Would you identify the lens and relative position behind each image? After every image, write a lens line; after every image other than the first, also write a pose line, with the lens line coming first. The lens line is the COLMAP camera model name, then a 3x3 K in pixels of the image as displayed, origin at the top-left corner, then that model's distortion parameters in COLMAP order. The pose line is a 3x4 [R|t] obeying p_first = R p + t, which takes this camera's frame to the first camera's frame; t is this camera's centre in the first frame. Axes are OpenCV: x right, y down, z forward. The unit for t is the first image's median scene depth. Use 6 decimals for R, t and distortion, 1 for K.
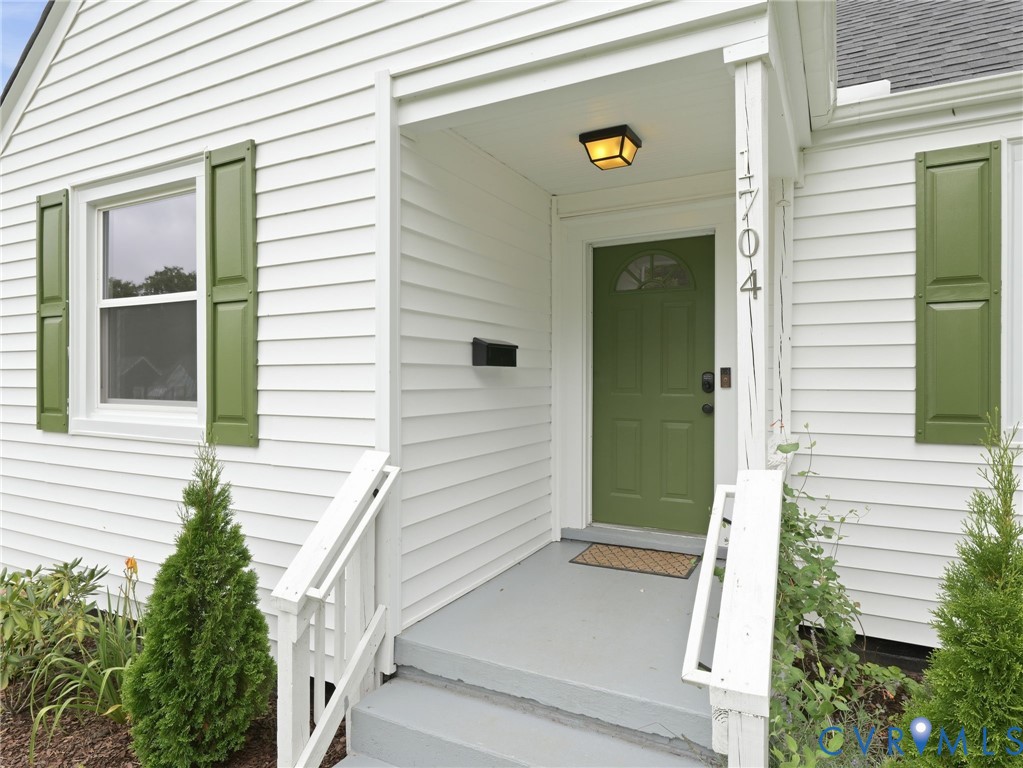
lens RADIAL K [[540.1, 0, 513.4], [0, 540.1, 380.4], [0, 0, 1]] dist [0.000082, -0.000787]
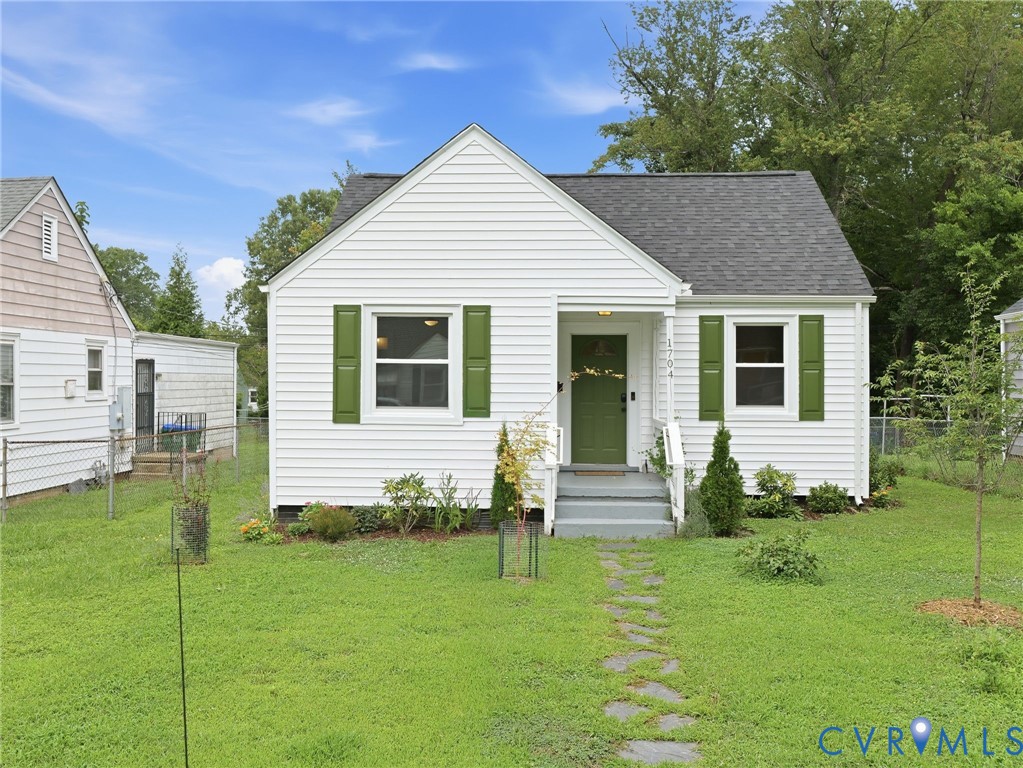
lens RADIAL K [[541.7, 0, 517.5], [0, 541.7, 383.6], [0, 0, 1]] dist [0.005712, -0.000012]
pose [[0.934338, 0.008271, 0.356293, -0.999711], [-0.004974, 0.999936, -0.010169, -0.035166], [-0.356354, 0.007729, 0.934319, -1.132873]]
